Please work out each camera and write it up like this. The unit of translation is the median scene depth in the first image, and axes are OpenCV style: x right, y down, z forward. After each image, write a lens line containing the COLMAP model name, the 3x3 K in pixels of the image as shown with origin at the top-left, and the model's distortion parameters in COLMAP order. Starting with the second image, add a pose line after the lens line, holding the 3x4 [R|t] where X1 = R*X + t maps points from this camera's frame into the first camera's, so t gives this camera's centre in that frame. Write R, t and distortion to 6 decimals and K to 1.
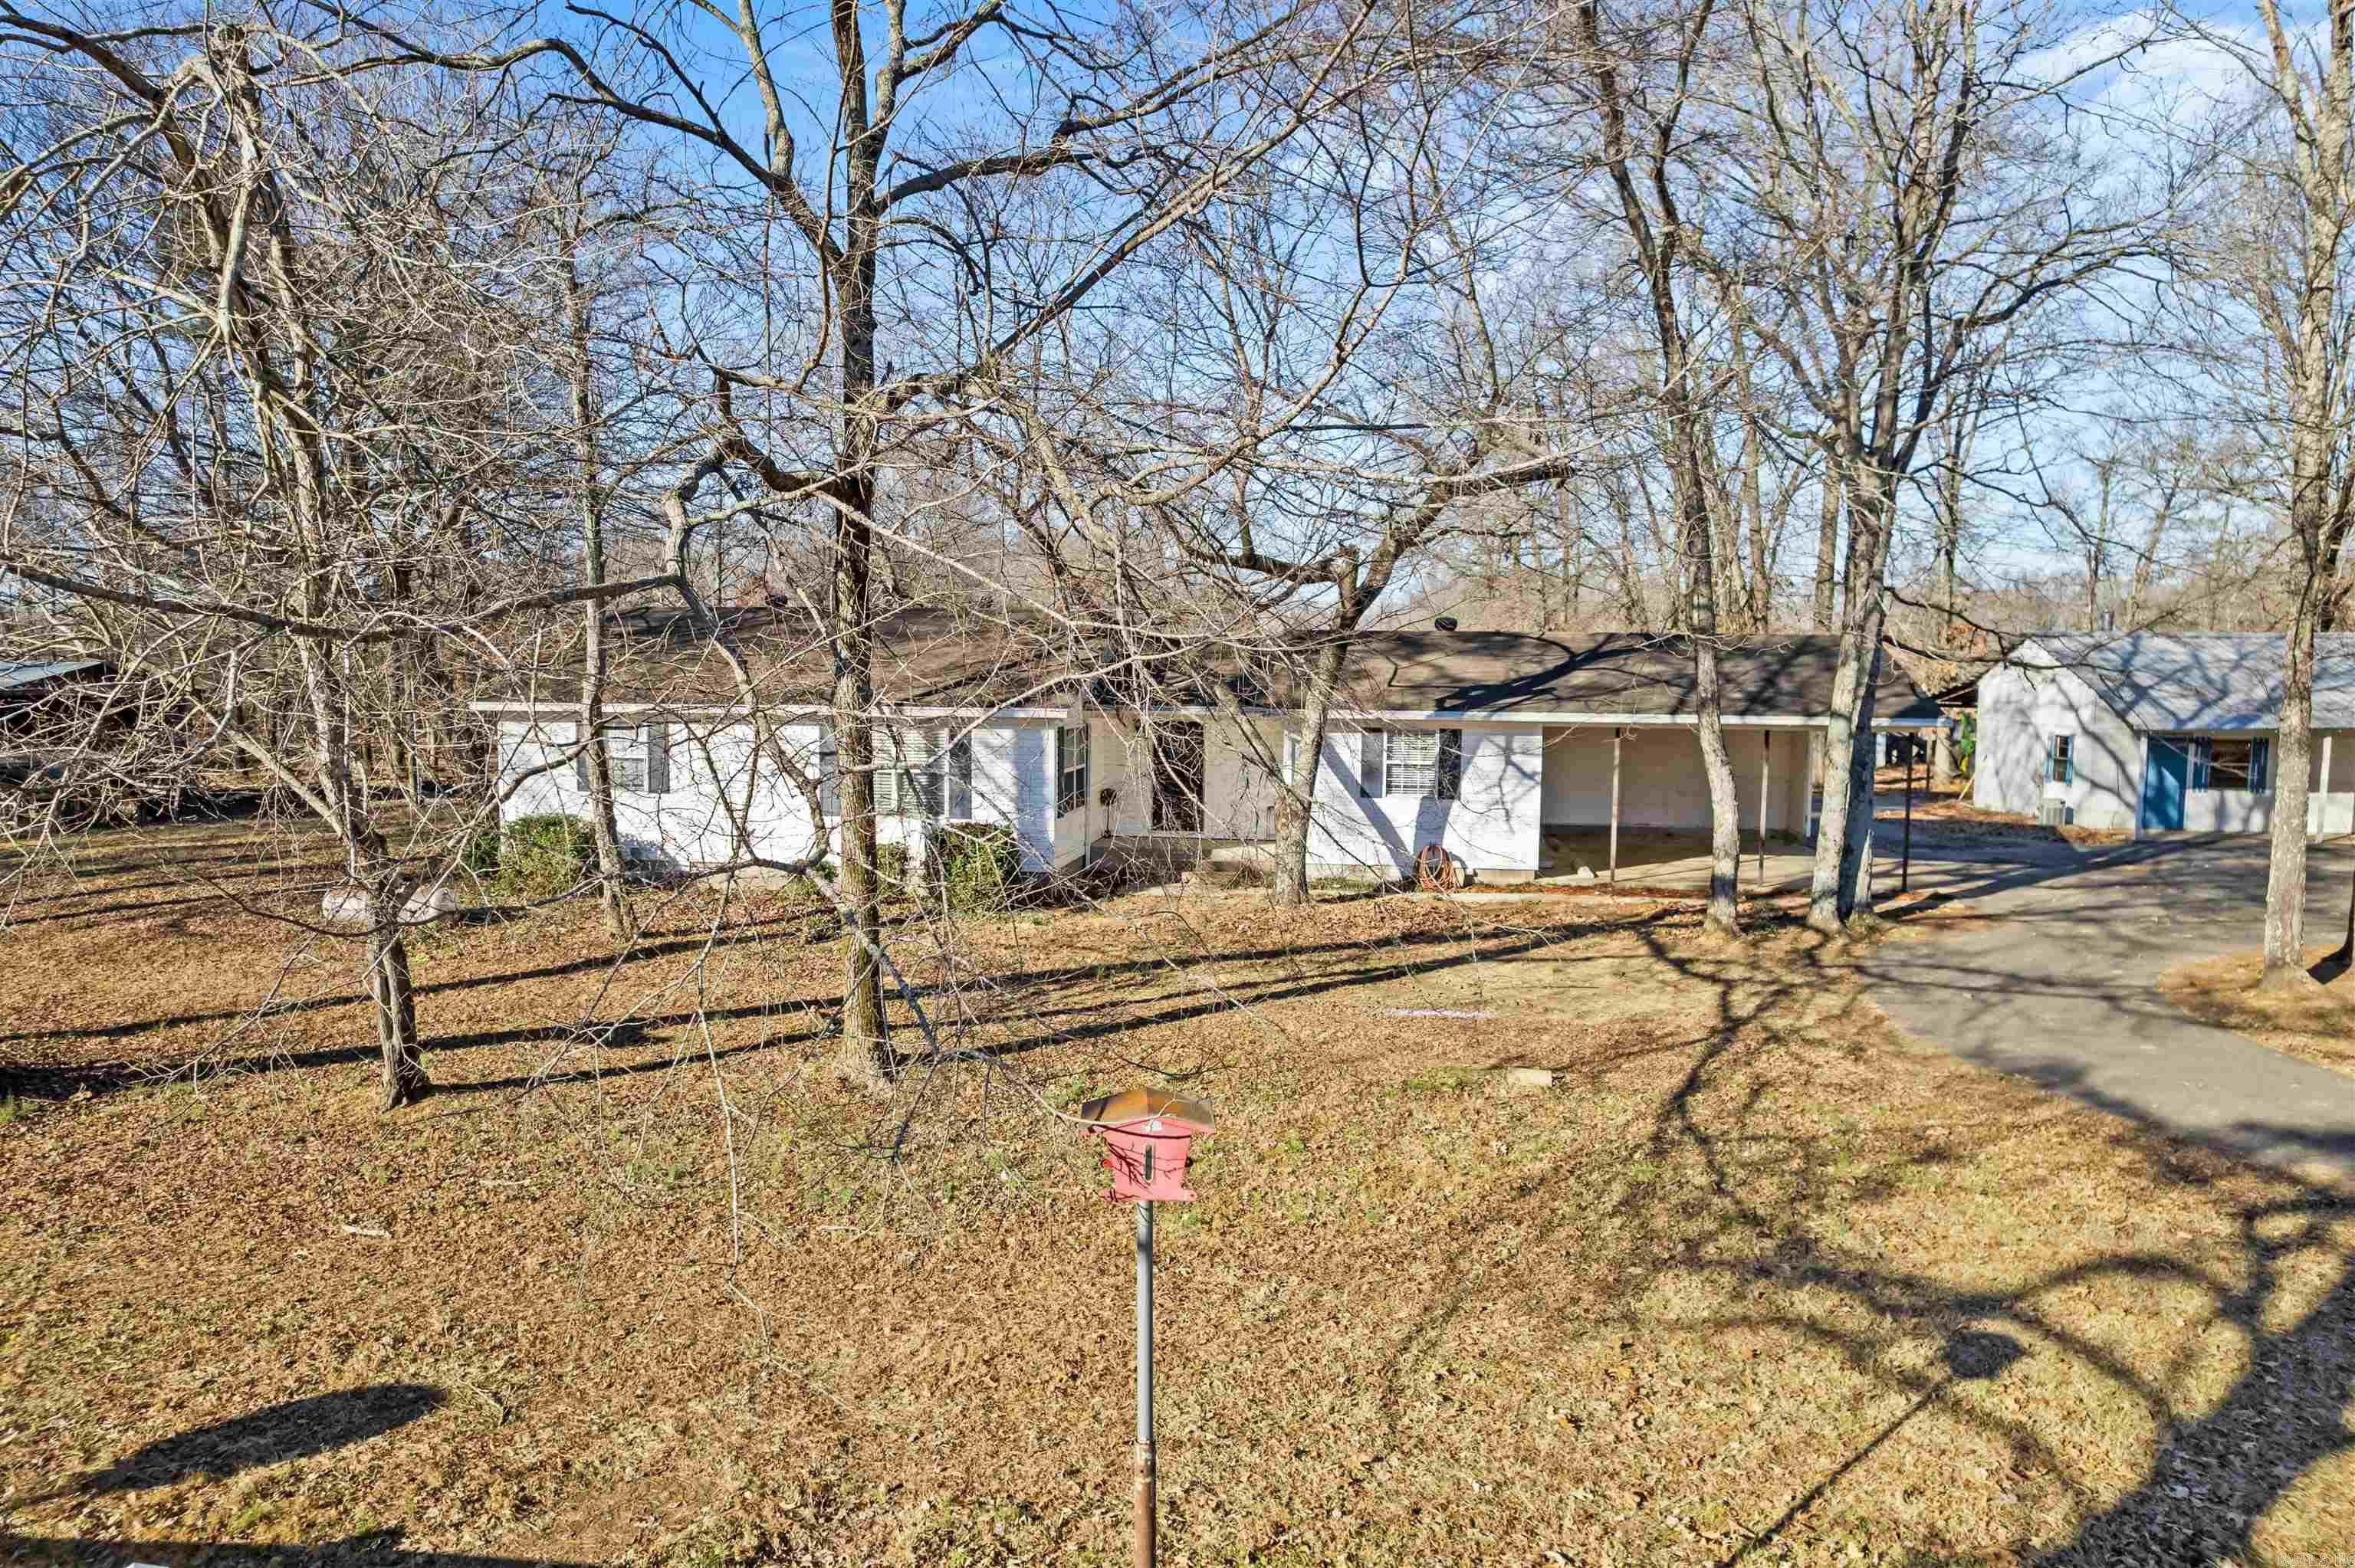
lens RADIAL K [[1597.7, 0, 1189.0], [0, 1597.7, 777.4], [0, 0, 1]] dist [-0.034620, 0.008631]
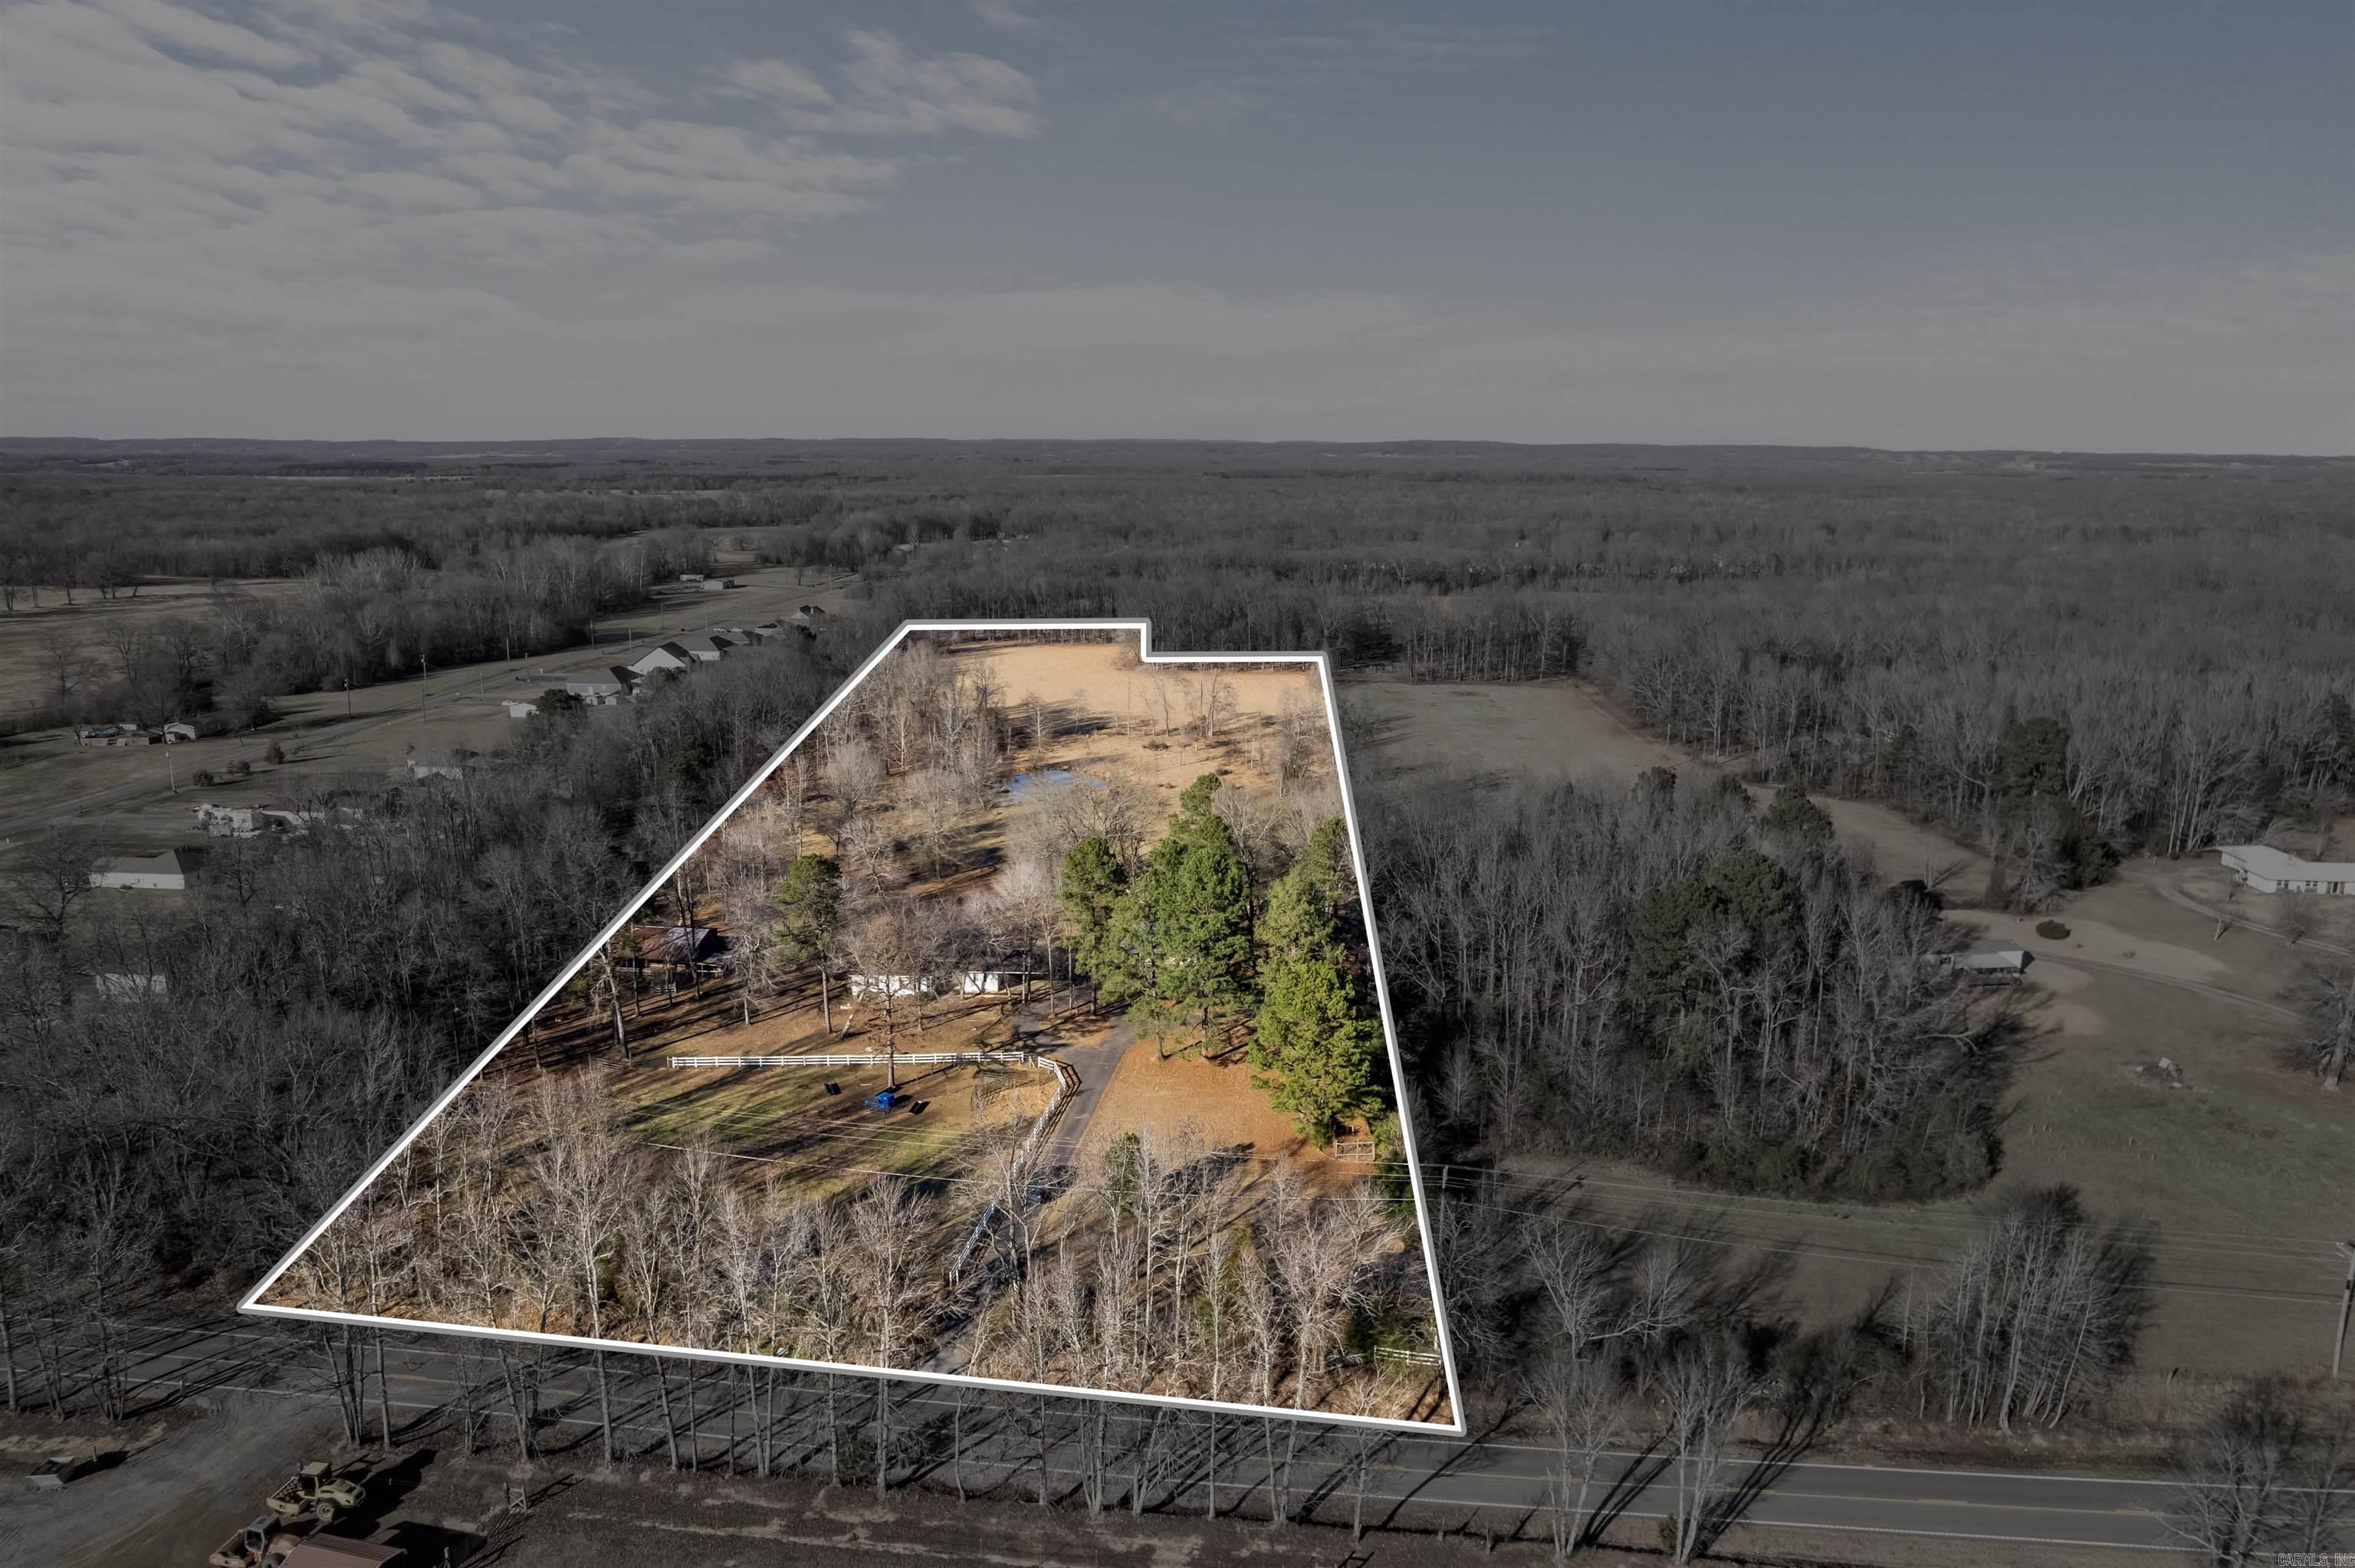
lens RADIAL K [[1597.7, 0, 1167.6], [0, 1597.7, 780.9], [0, 0, 1]] dist [-0.034620, 0.008631]
pose [[0.993459, -0.024150, 0.111609, 0.205205], [0.008516, 0.990327, 0.138492, -1.983580], [-0.113874, -0.136636, 0.984054, -6.442516]]
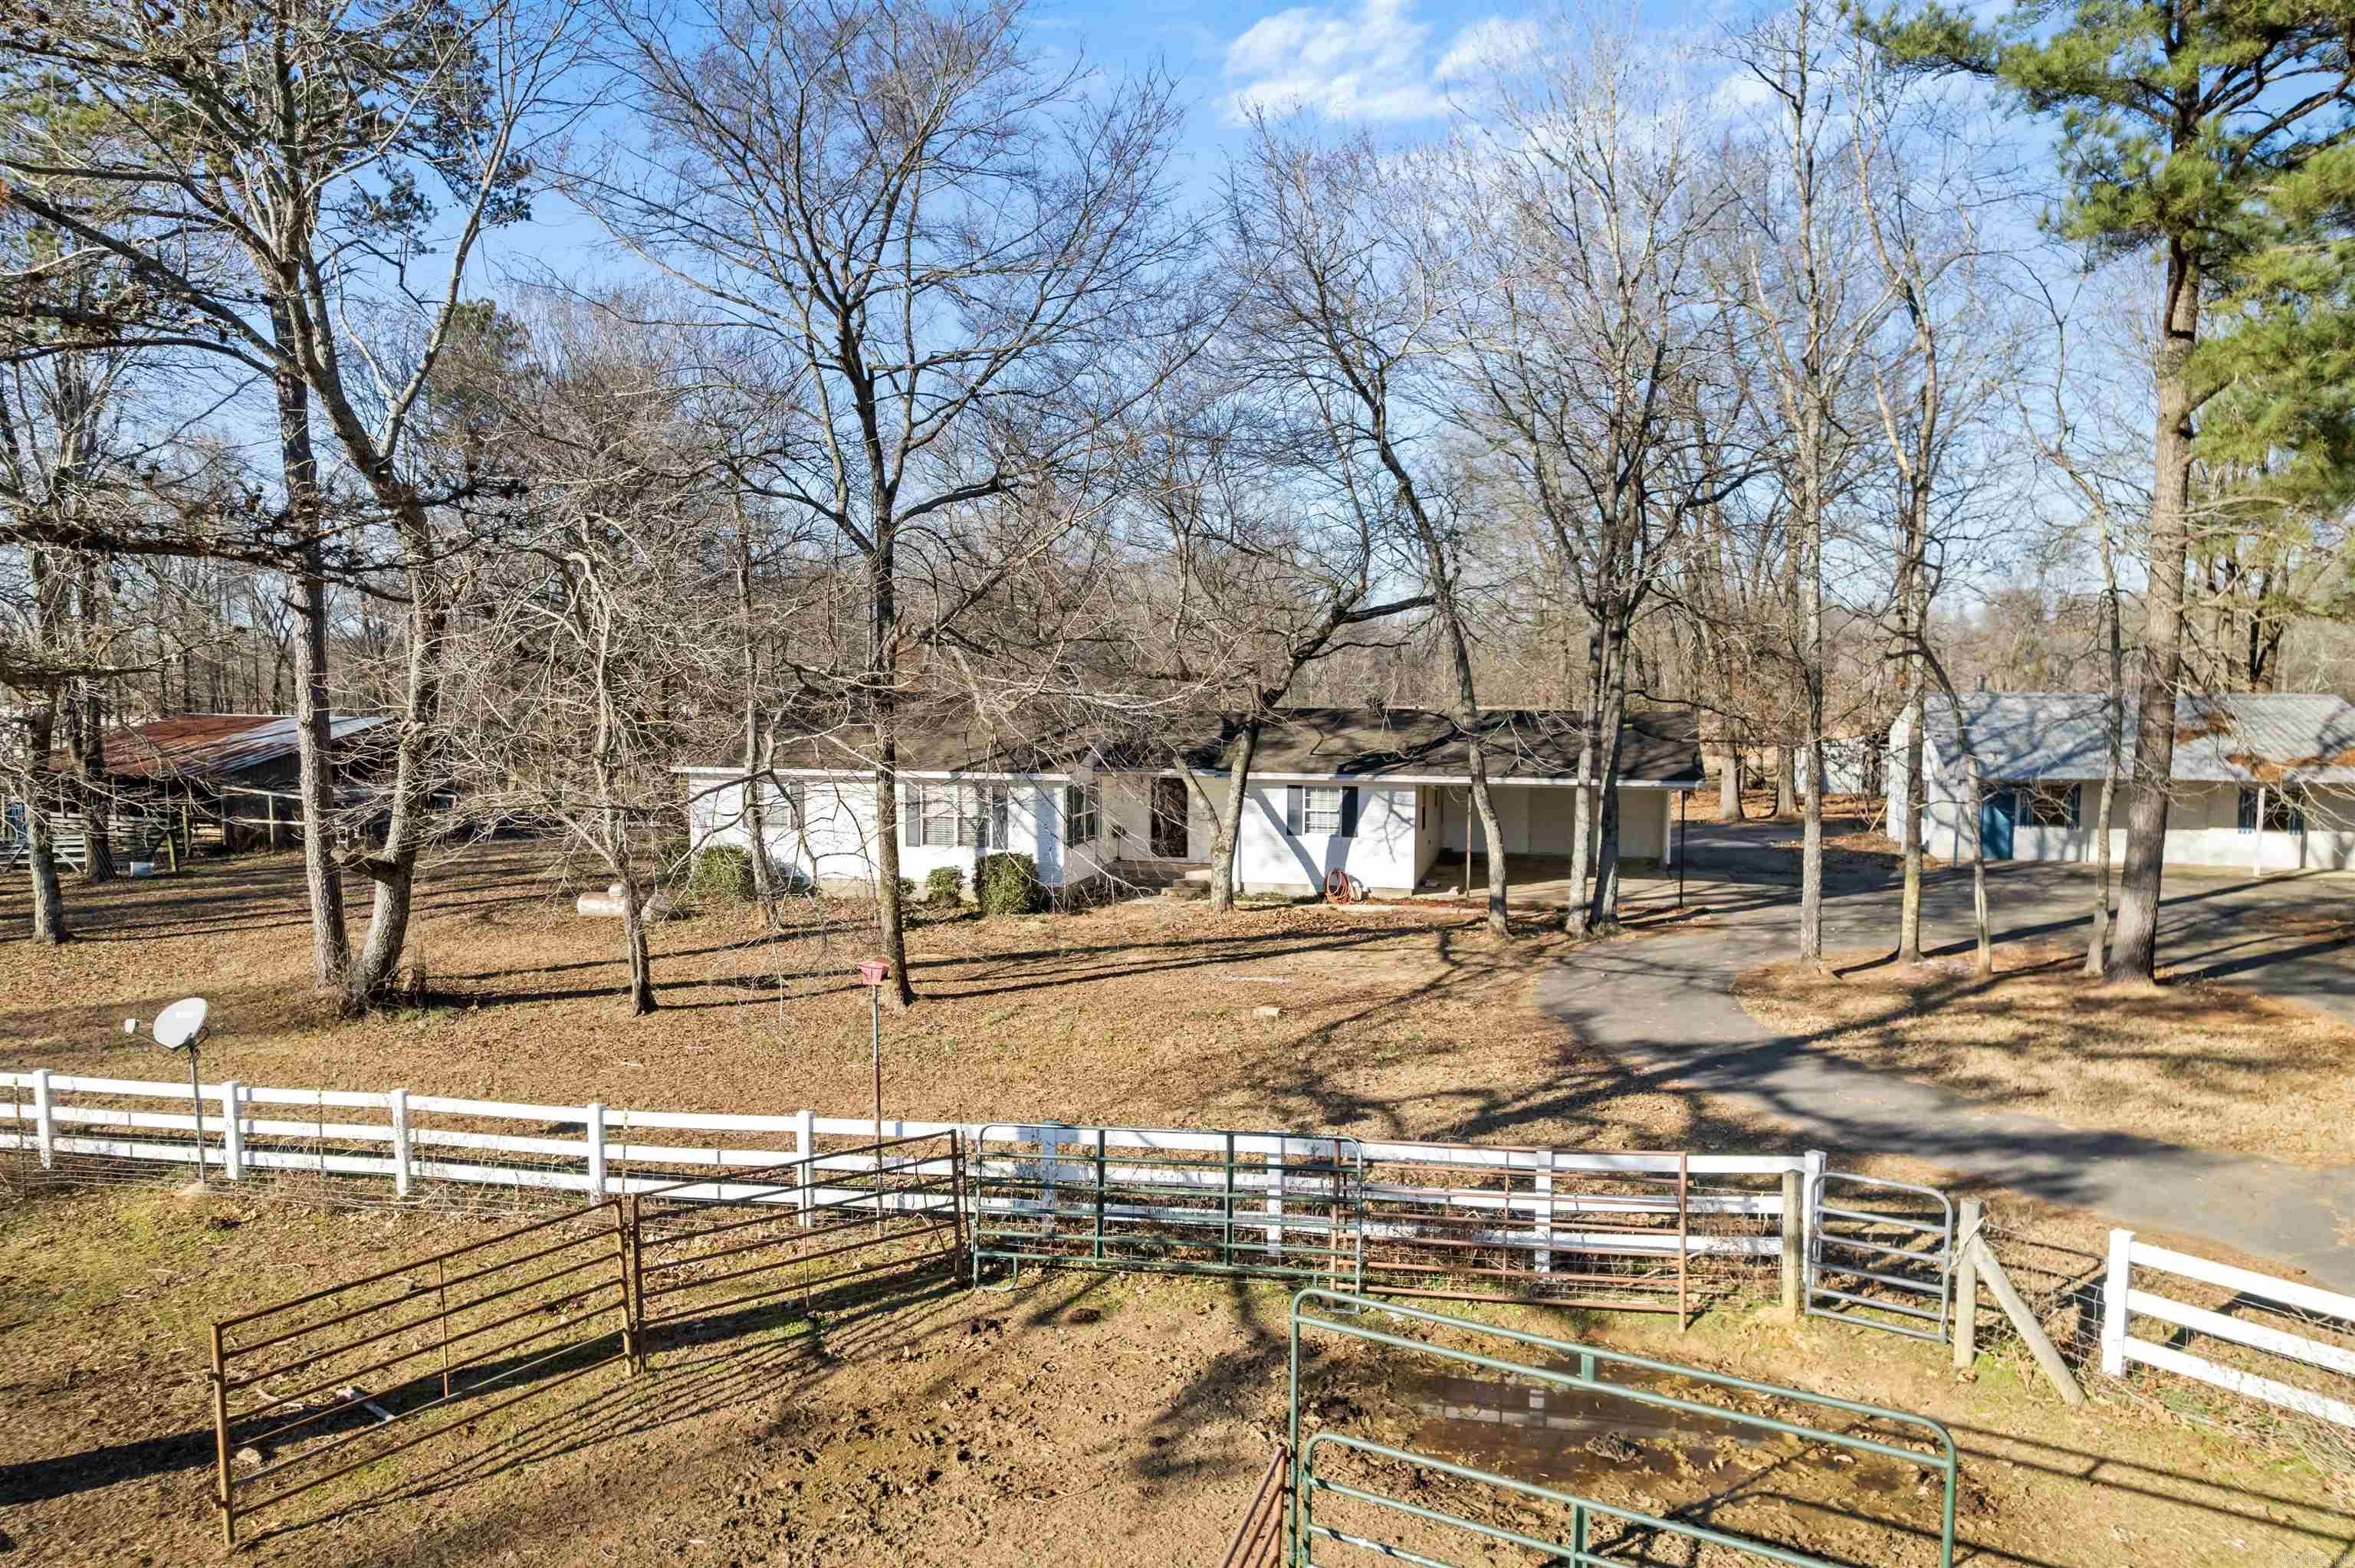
lens RADIAL K [[1597.7, 0, 1172.0], [0, 1597.7, 783.1], [0, 0, 1]] dist [-0.034620, 0.008631]
pose [[0.993655, 0.001511, -0.112461, 0.170396], [-0.001748, 0.999996, -0.002015, -0.030929], [0.112458, 0.002199, 0.993654, -0.406735]]
